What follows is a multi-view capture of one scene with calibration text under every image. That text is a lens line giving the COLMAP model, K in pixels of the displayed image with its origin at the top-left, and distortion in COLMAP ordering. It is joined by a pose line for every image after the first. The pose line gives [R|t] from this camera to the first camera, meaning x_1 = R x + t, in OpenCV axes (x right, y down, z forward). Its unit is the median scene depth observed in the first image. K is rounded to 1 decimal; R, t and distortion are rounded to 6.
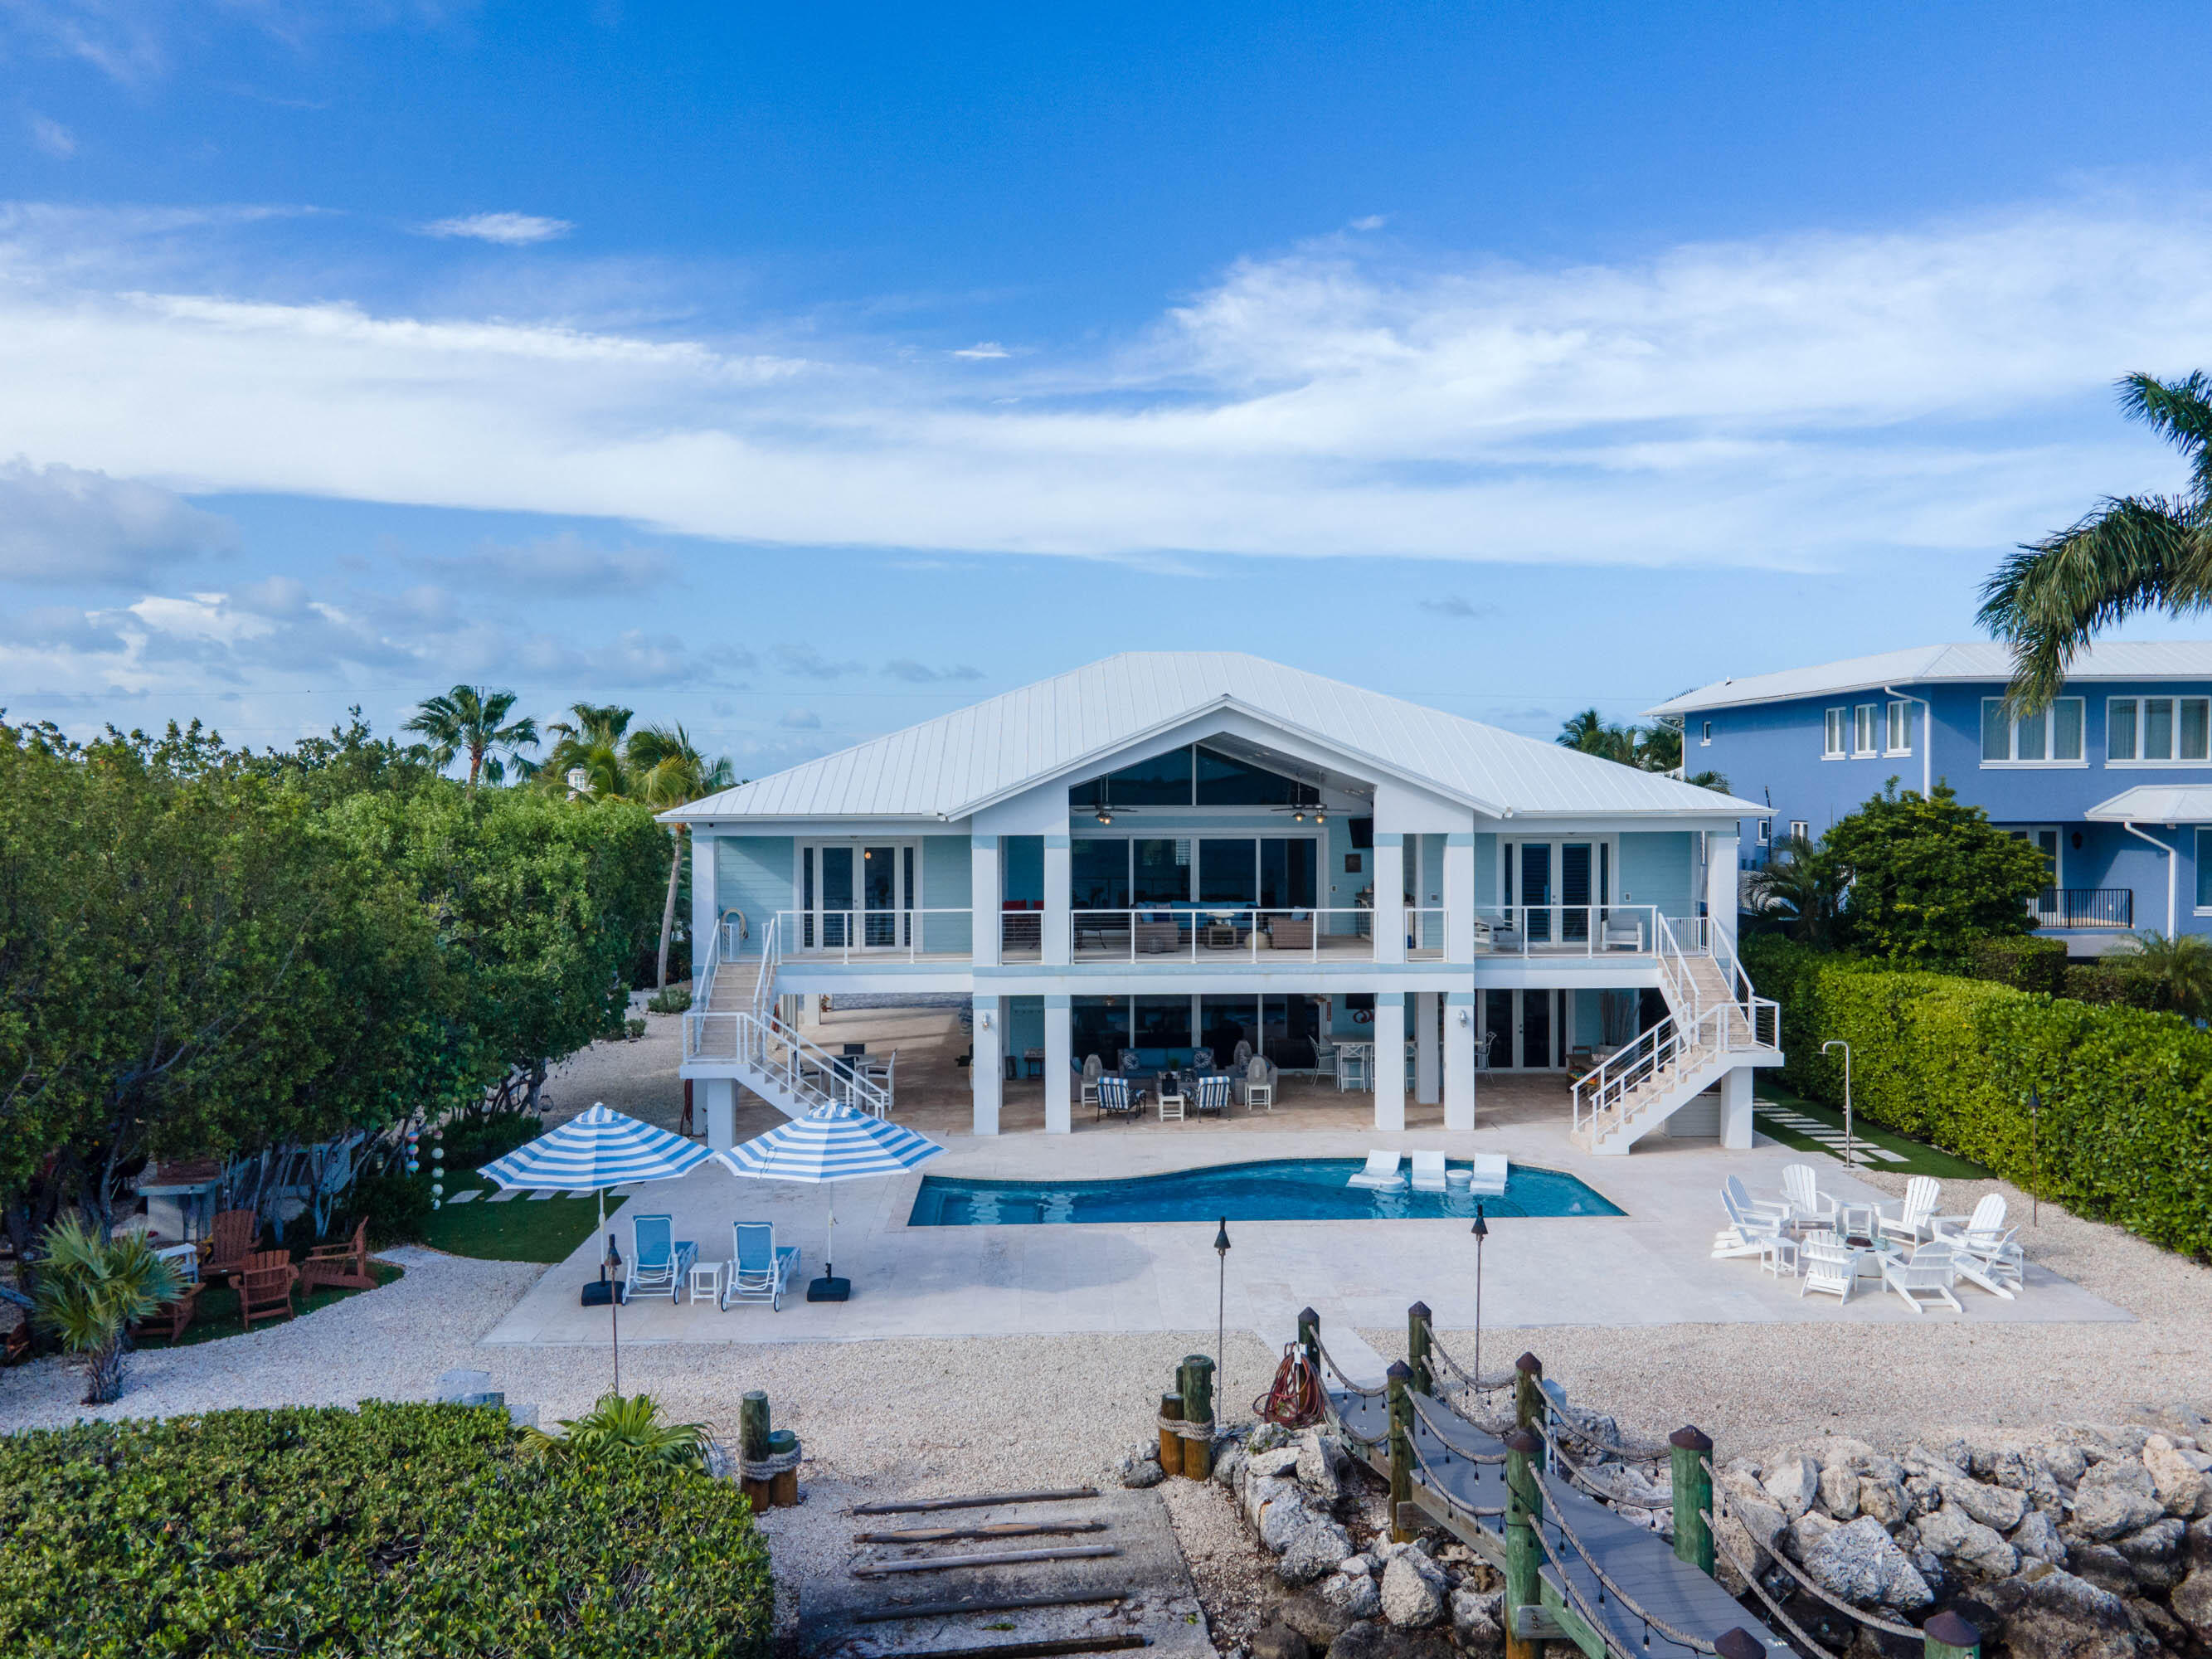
lens RADIAL K [[1613.9, 0, 1153.1], [0, 1613.9, 830.2], [0, 0, 1]] dist [0.016073, 0.000338]
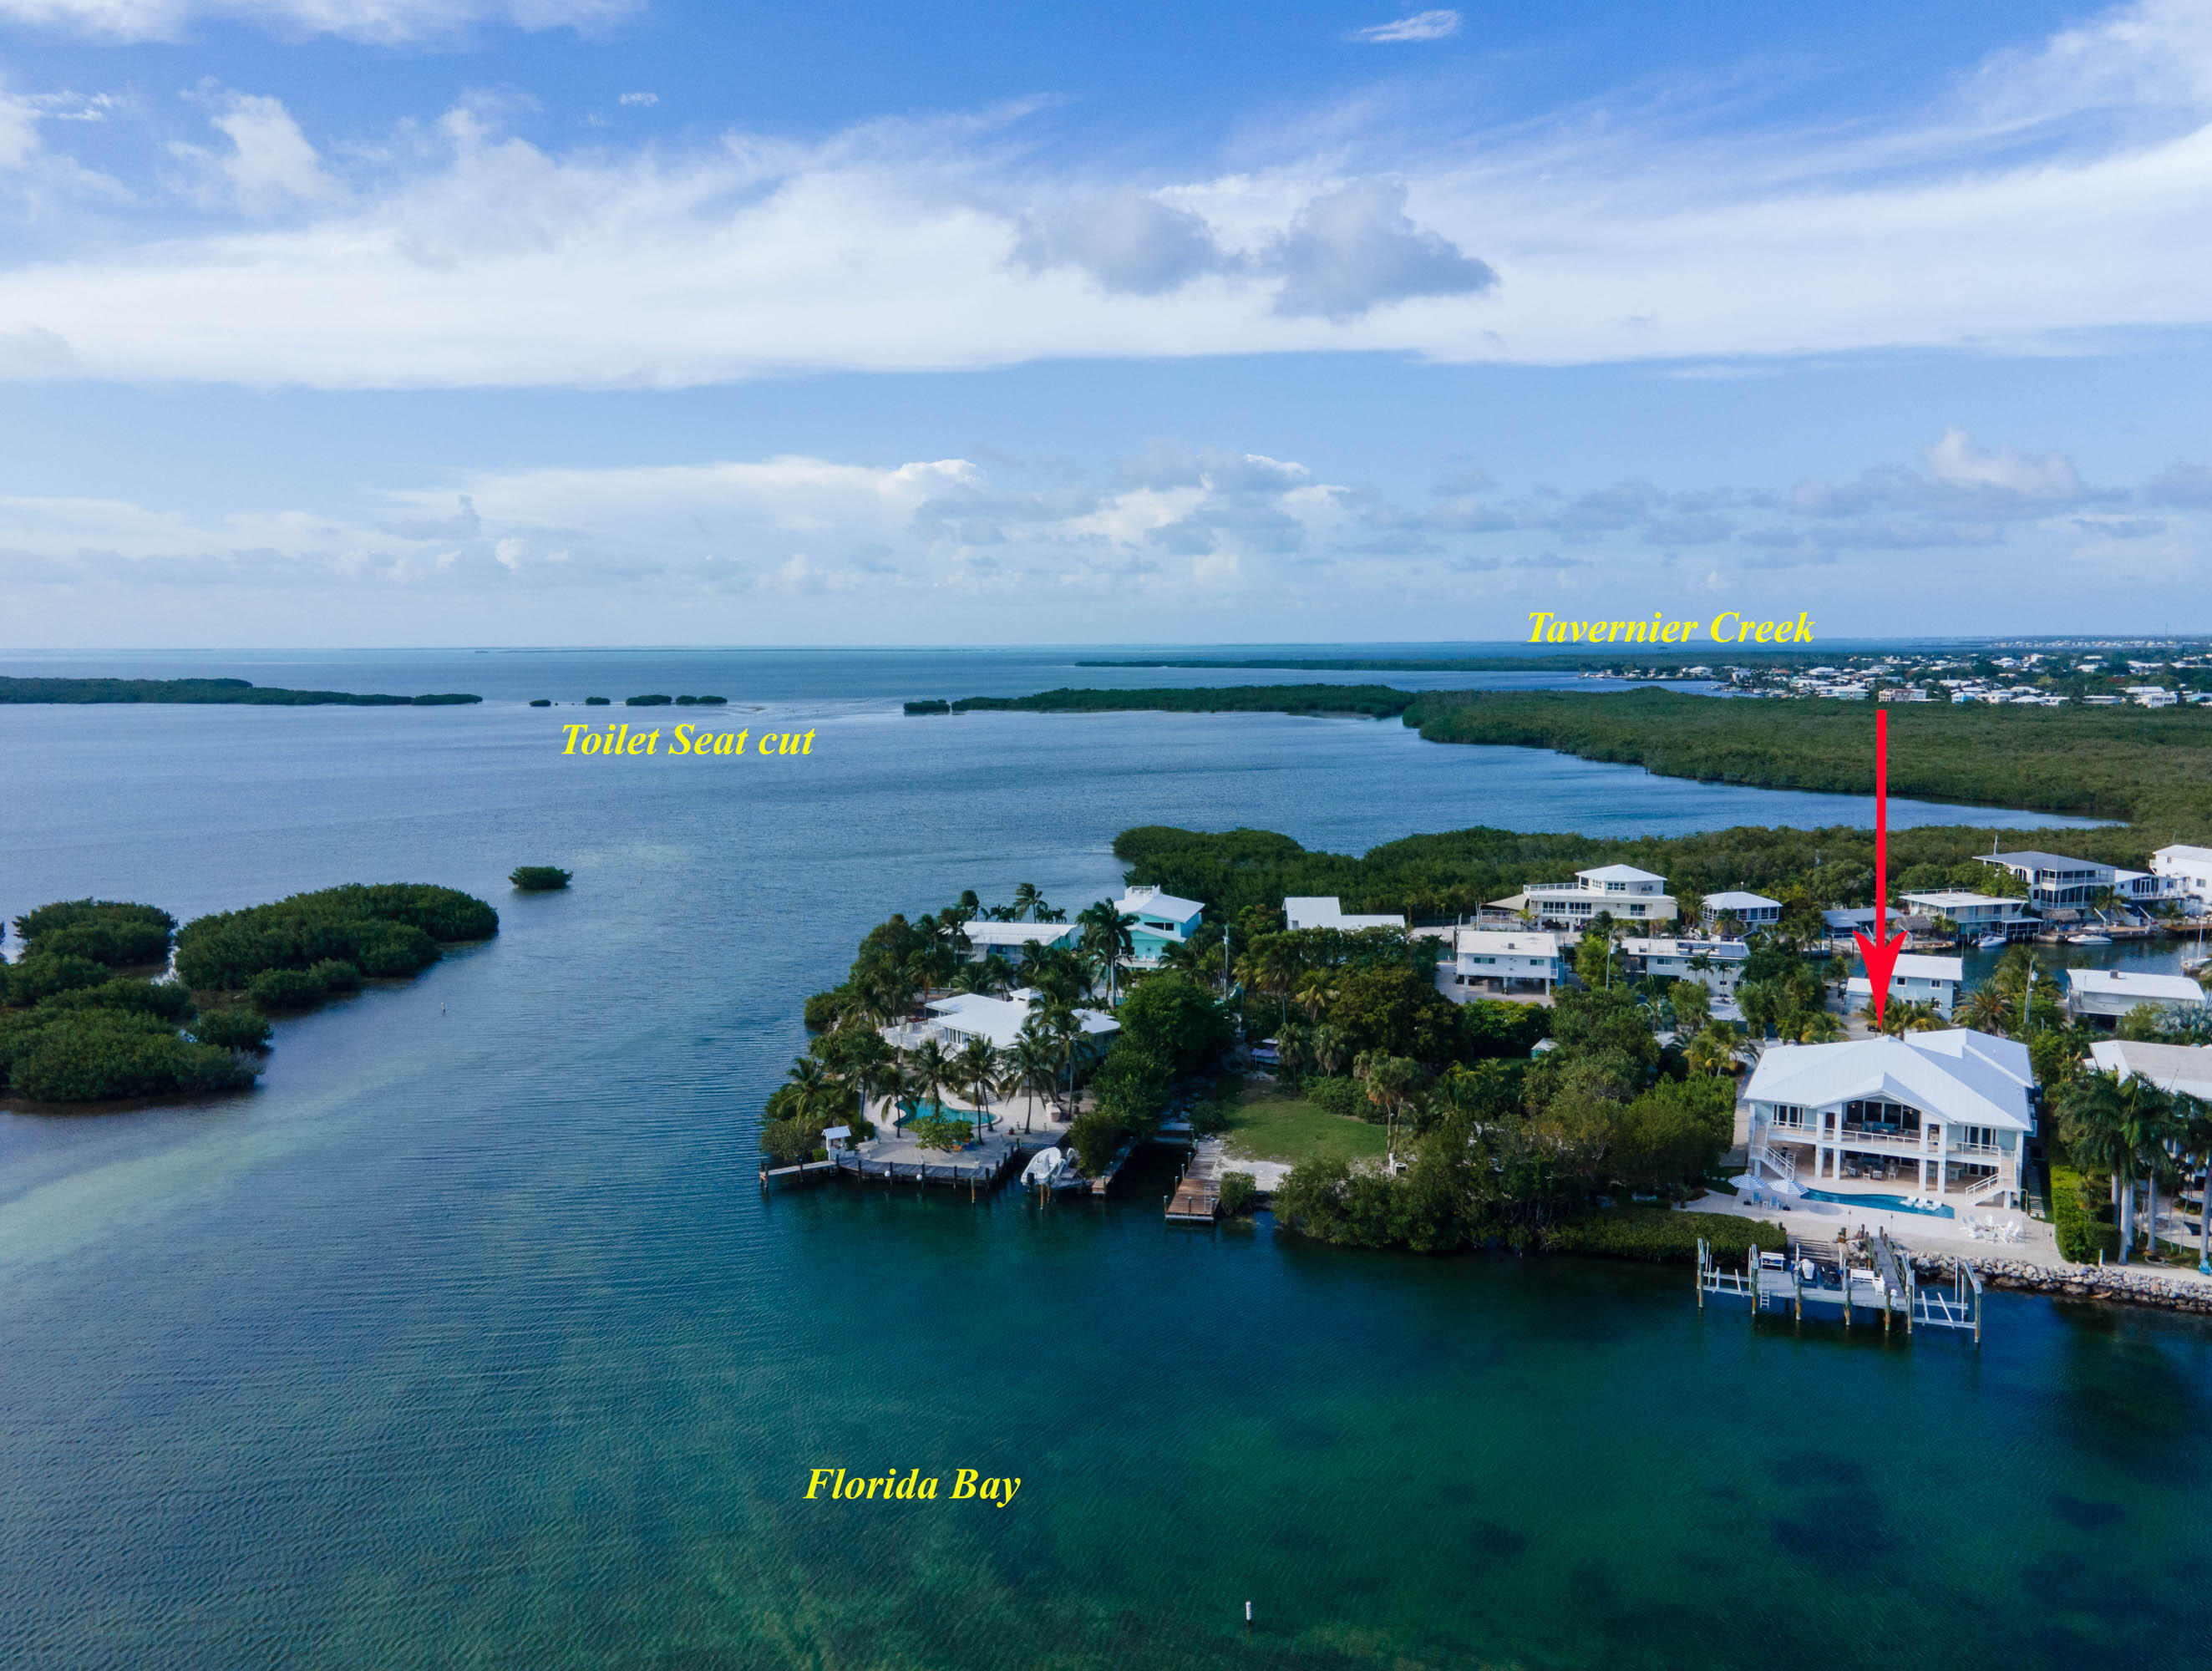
lens RADIAL K [[1614.0, 0, 1153.1], [0, 1614.0, 836.2], [0, 0, 1]] dist [0.016073, 0.000338]
pose [[0.868880, 0.043573, -0.493101, 0.414406], [-0.005101, 0.996854, 0.079098, -0.977490], [0.494996, -0.066211, 0.866369, -3.314565]]
